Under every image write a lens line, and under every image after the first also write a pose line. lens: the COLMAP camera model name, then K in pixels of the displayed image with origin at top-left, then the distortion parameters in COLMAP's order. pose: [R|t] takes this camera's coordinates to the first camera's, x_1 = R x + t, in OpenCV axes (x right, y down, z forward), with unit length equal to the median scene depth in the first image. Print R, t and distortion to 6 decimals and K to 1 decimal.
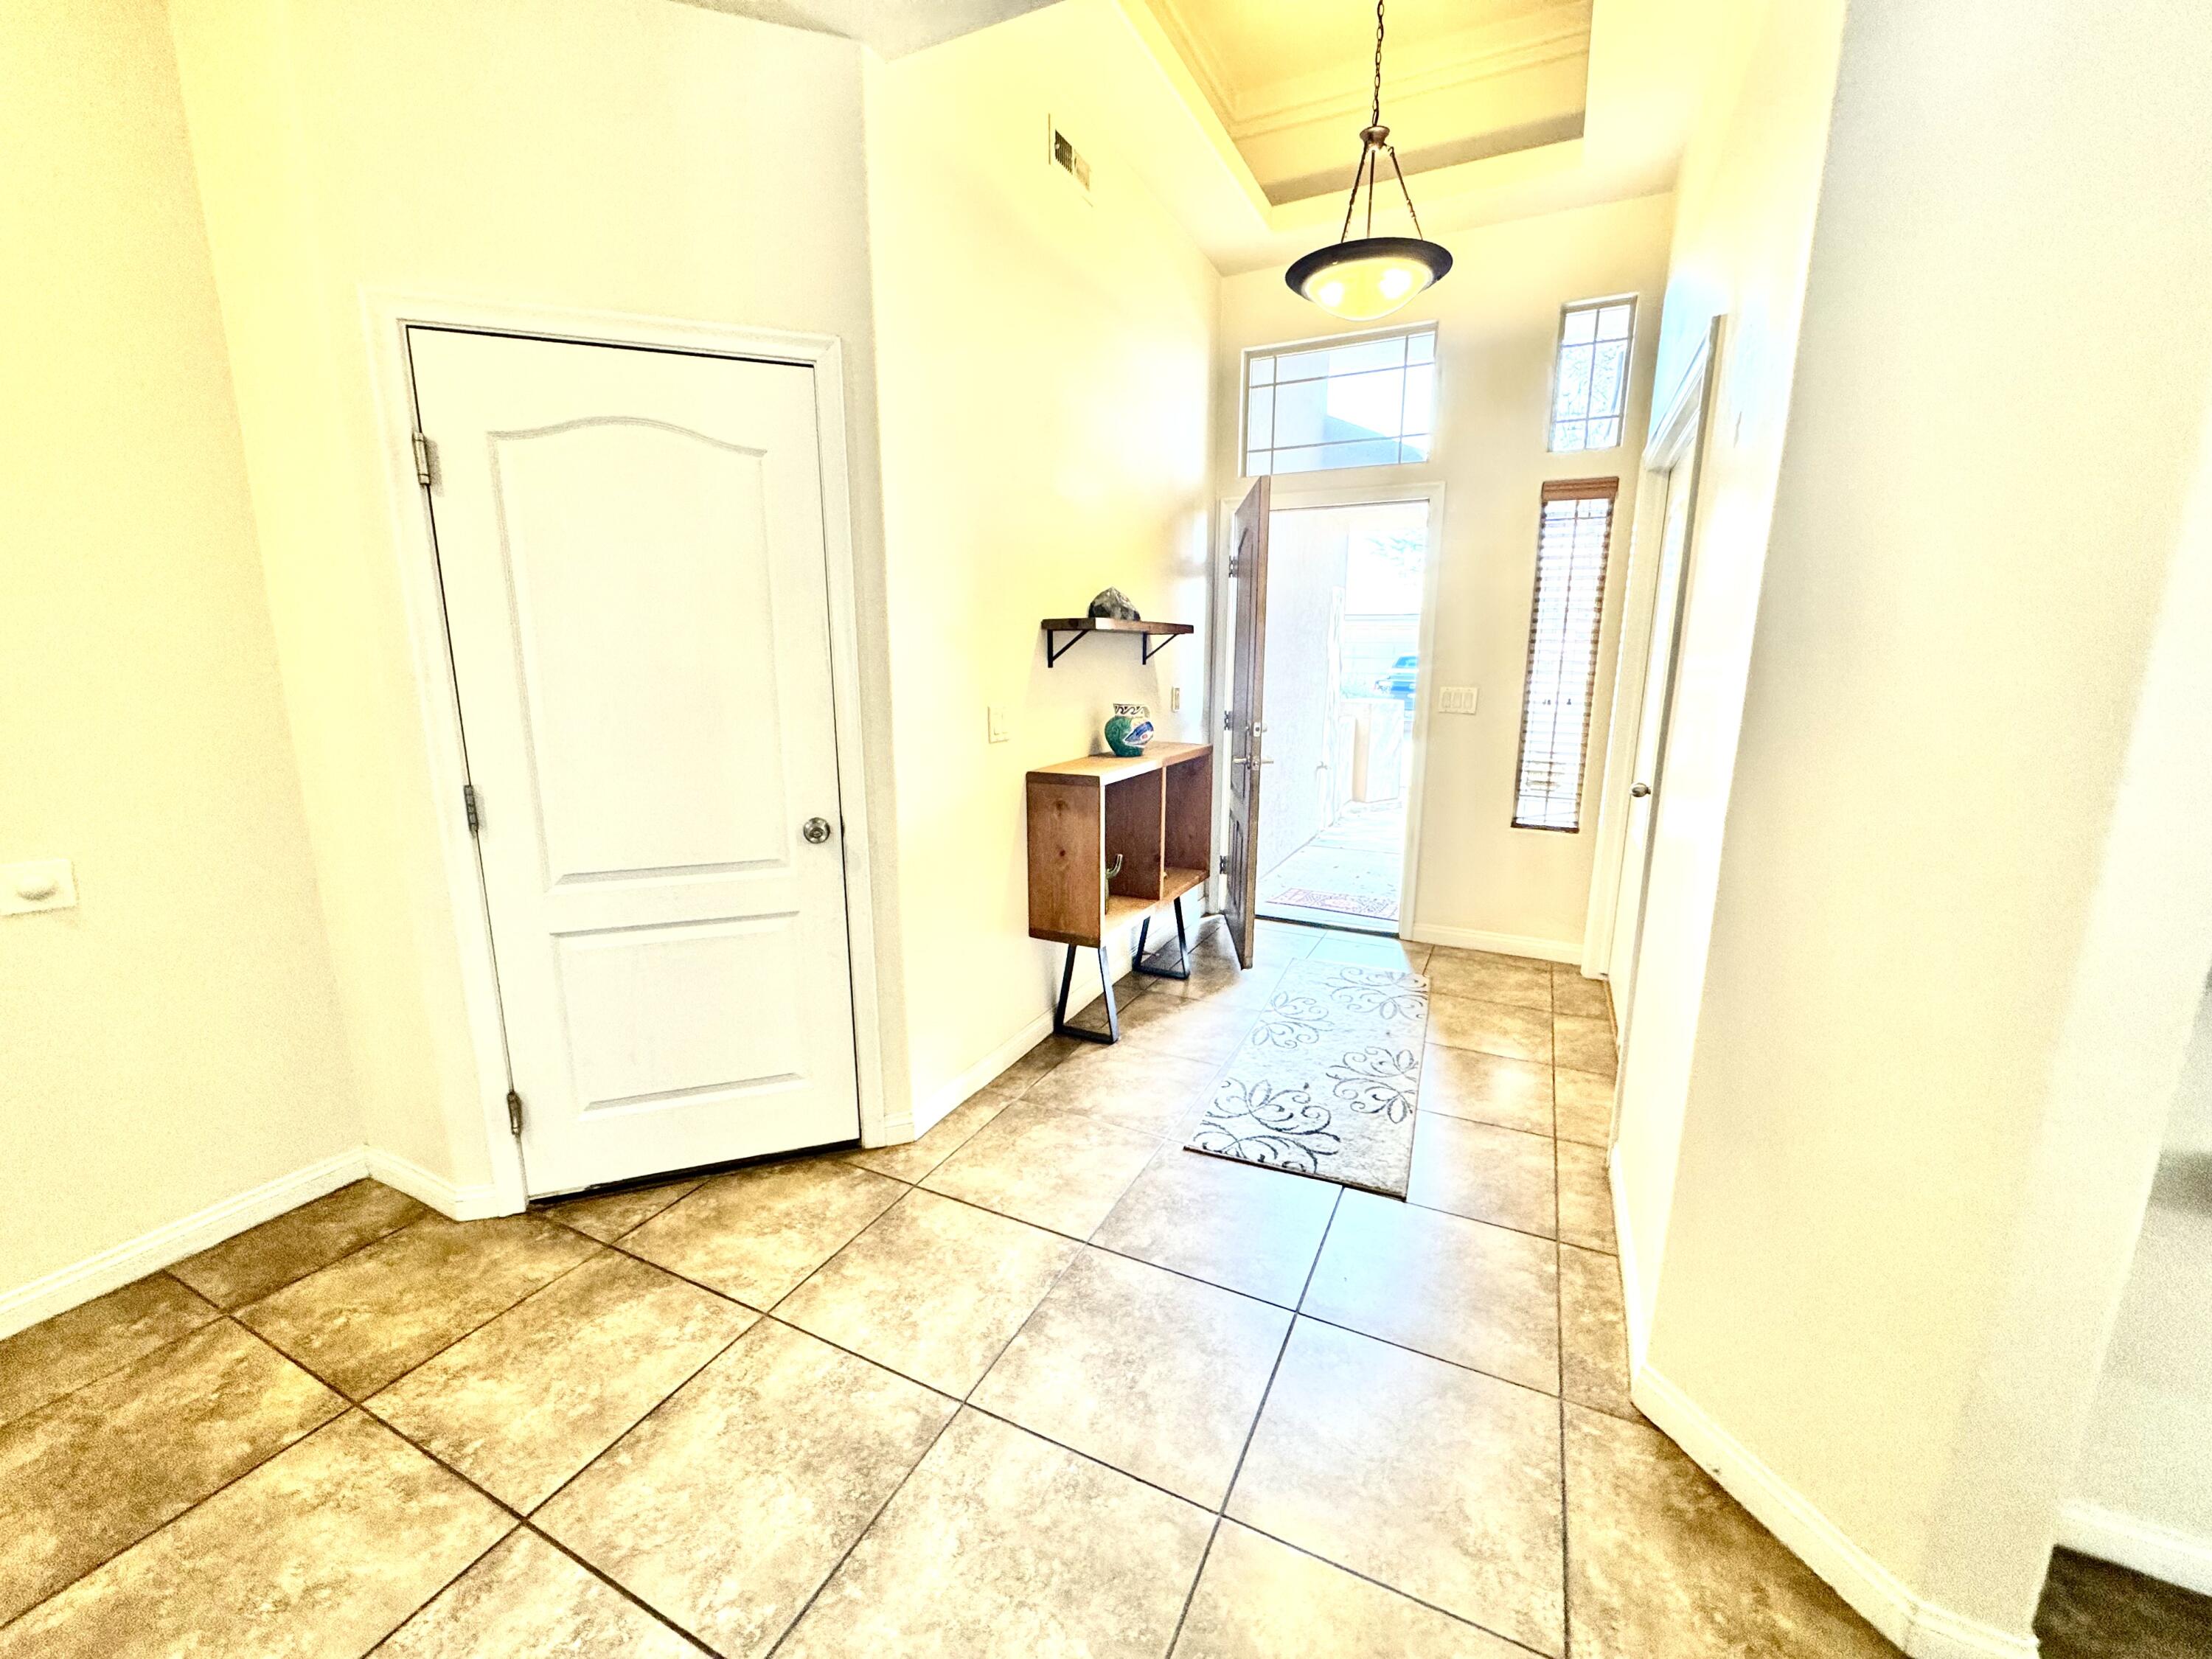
lens RADIAL K [[894.4, 0, 1106.8], [0, 894.4, 831.2], [0, 0, 1]] dist [-0.001823, 0.000251]
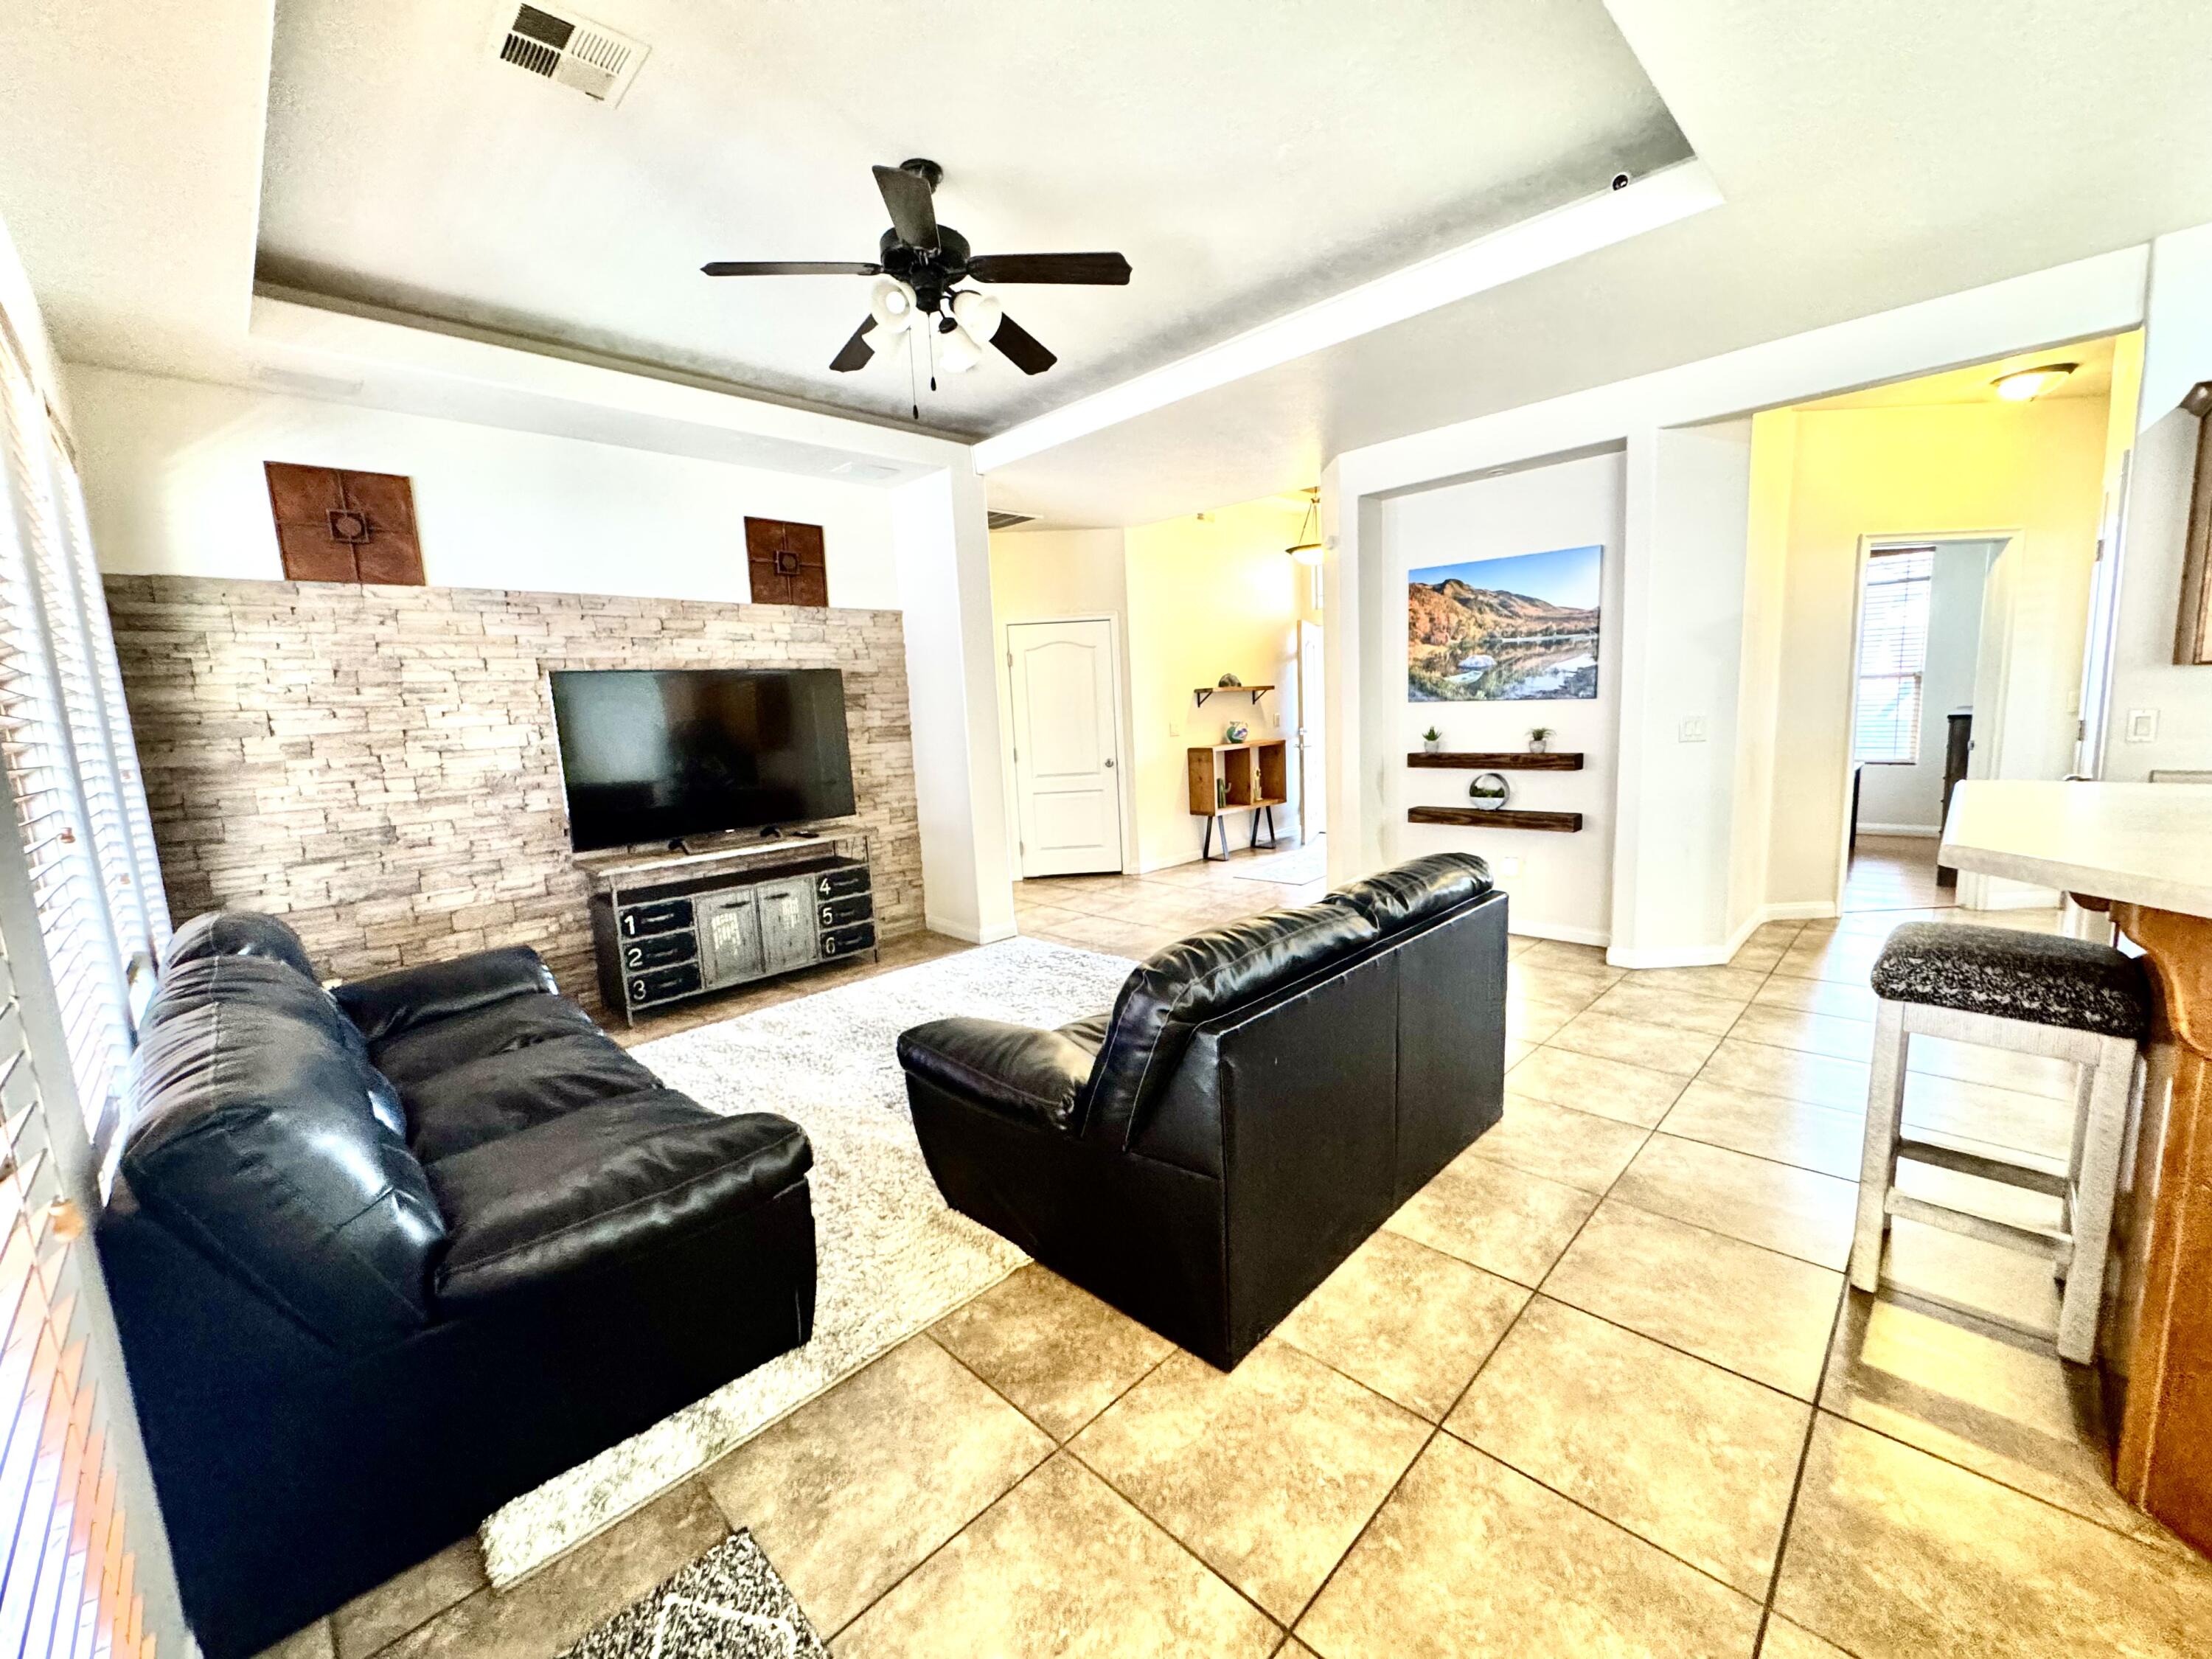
lens RADIAL K [[887.1, 0, 1117.9], [0, 887.1, 830.3], [0, 0, 1]] dist [0.000279, -0.000036]
pose [[0.944912, -0.001833, -0.327320, 0.790352], [-0.014749, 0.998730, -0.048171, 0.422236], [0.326992, 0.050345, 0.943685, -2.090470]]
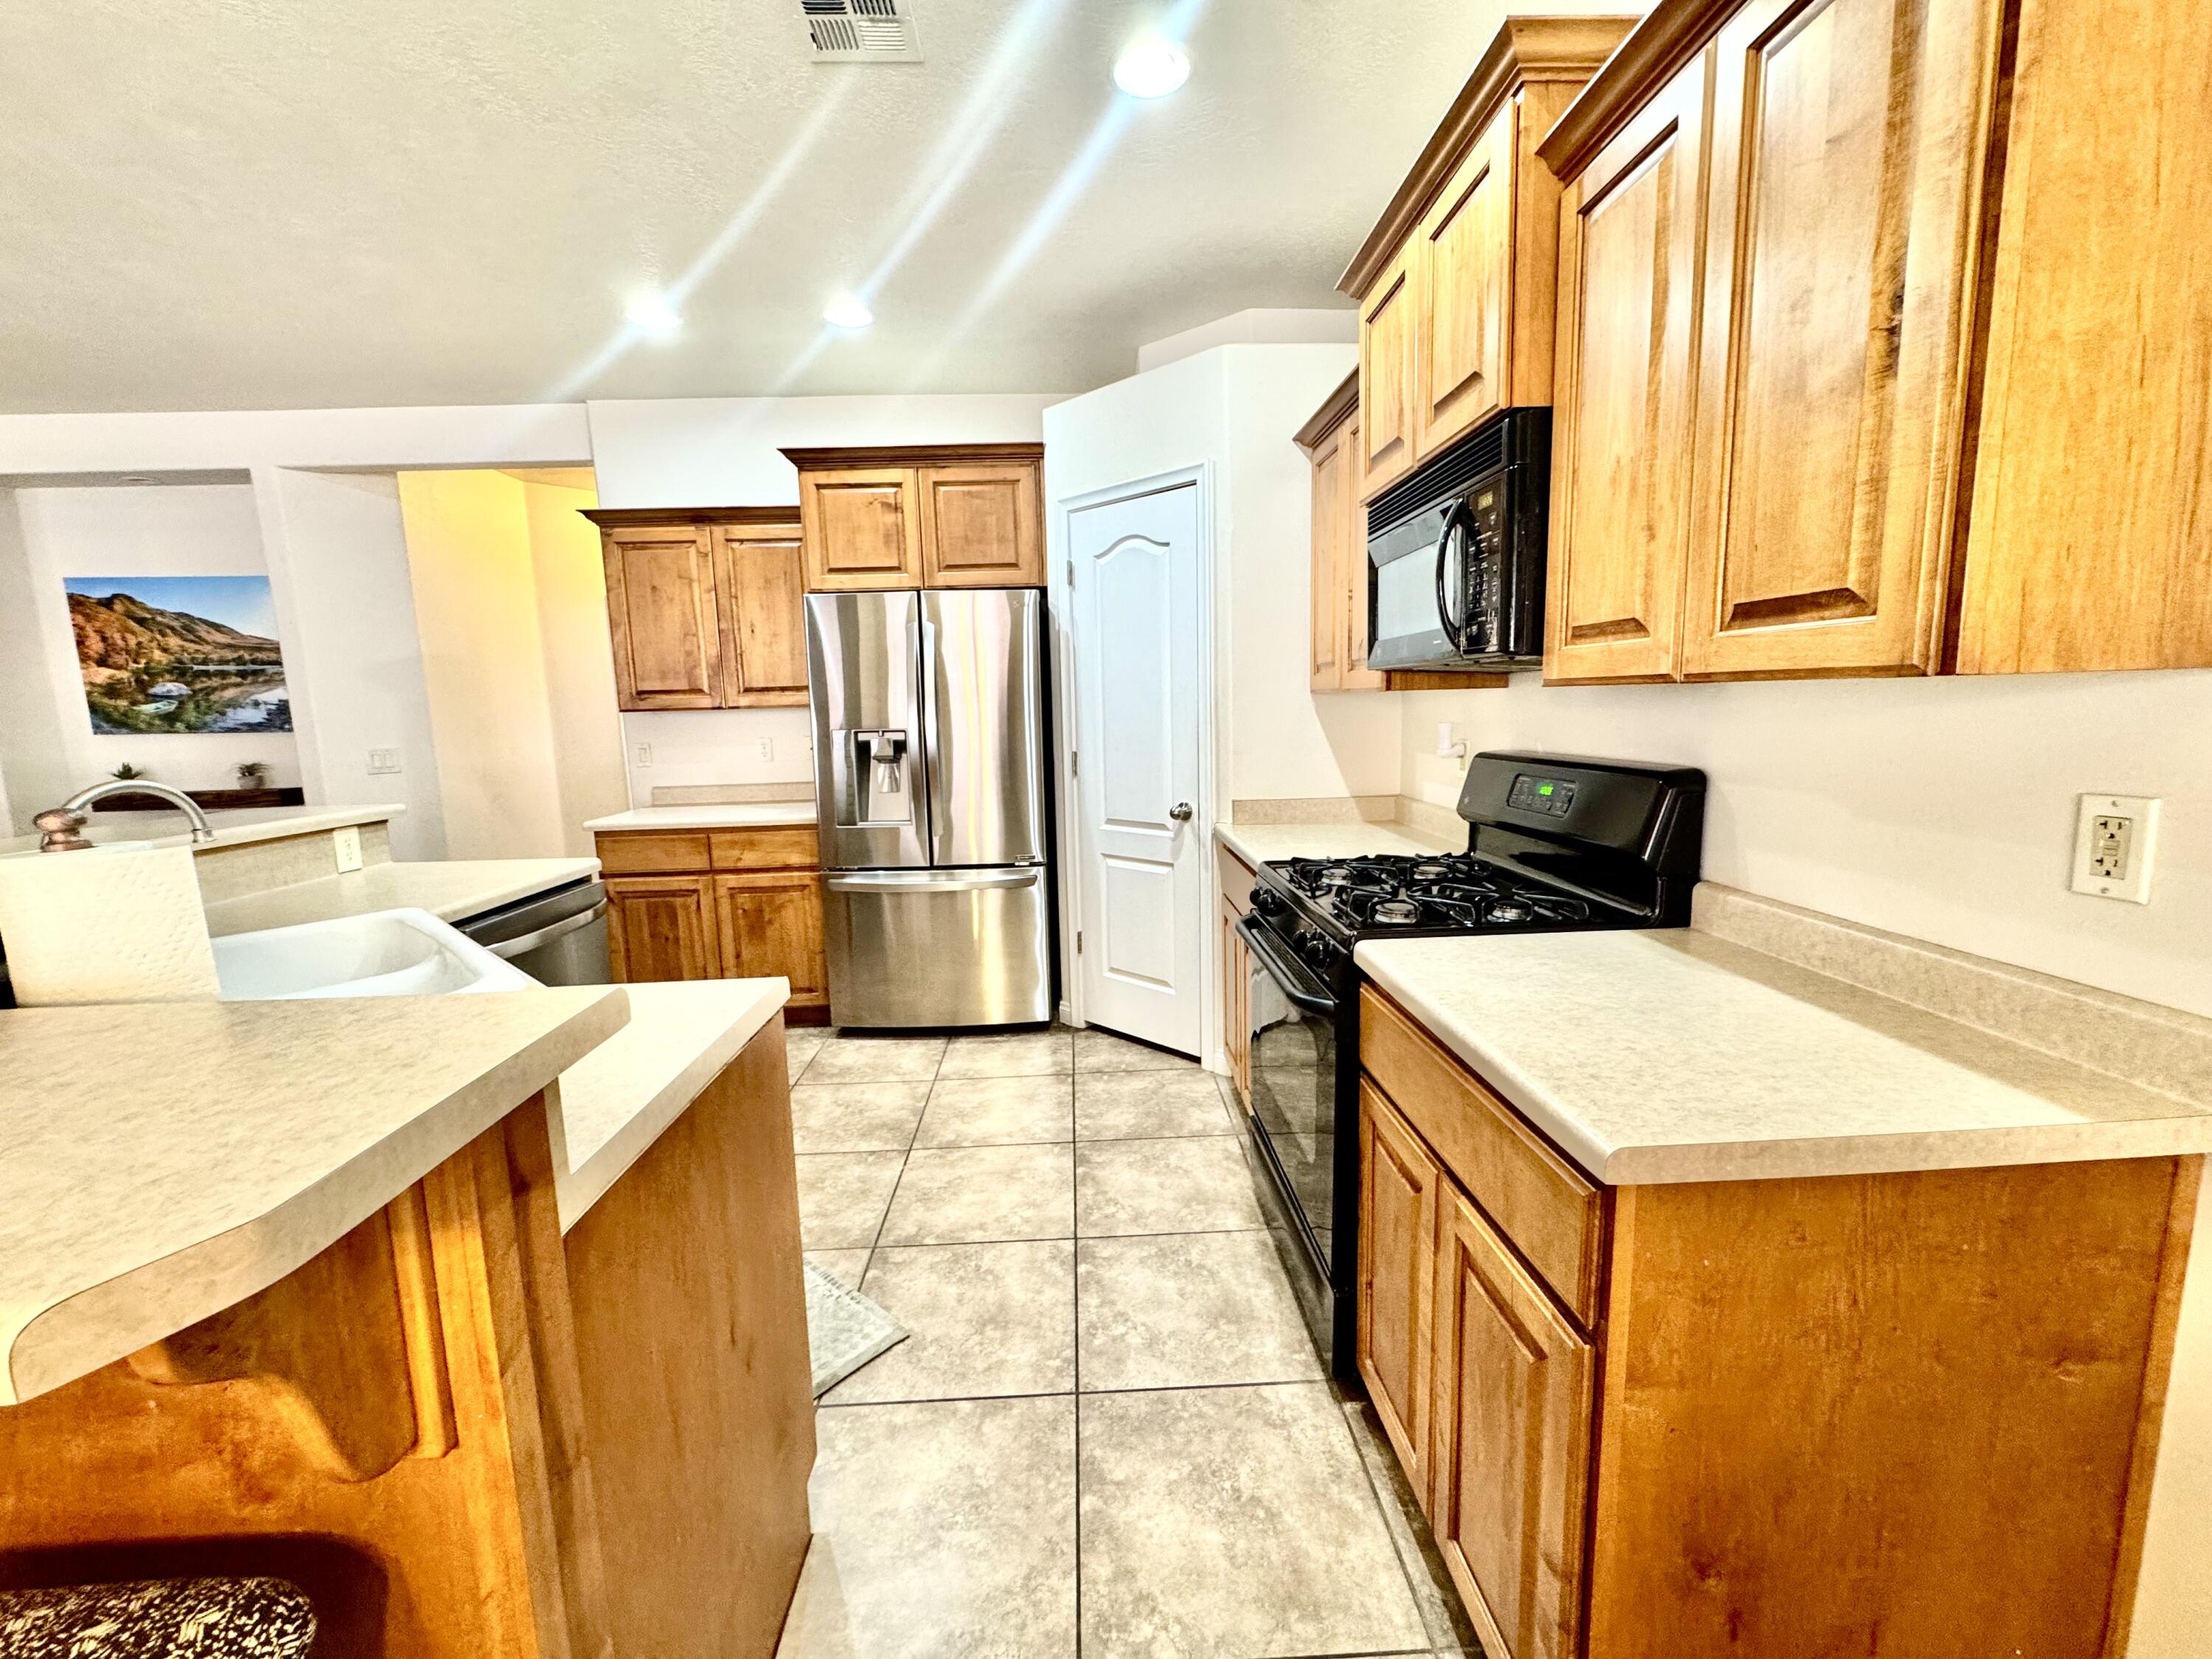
lens RADIAL K [[882.0, 0, 1105.0], [0, 882.0, 824.8], [0, 0, 1]] dist [-0.000777, -0.000072]
pose [[0.883812, -0.090146, 0.459075, 1.872531], [0.123797, 0.991346, -0.043669, 0.526389], [-0.451166, 0.095427, 0.887324, -2.386132]]
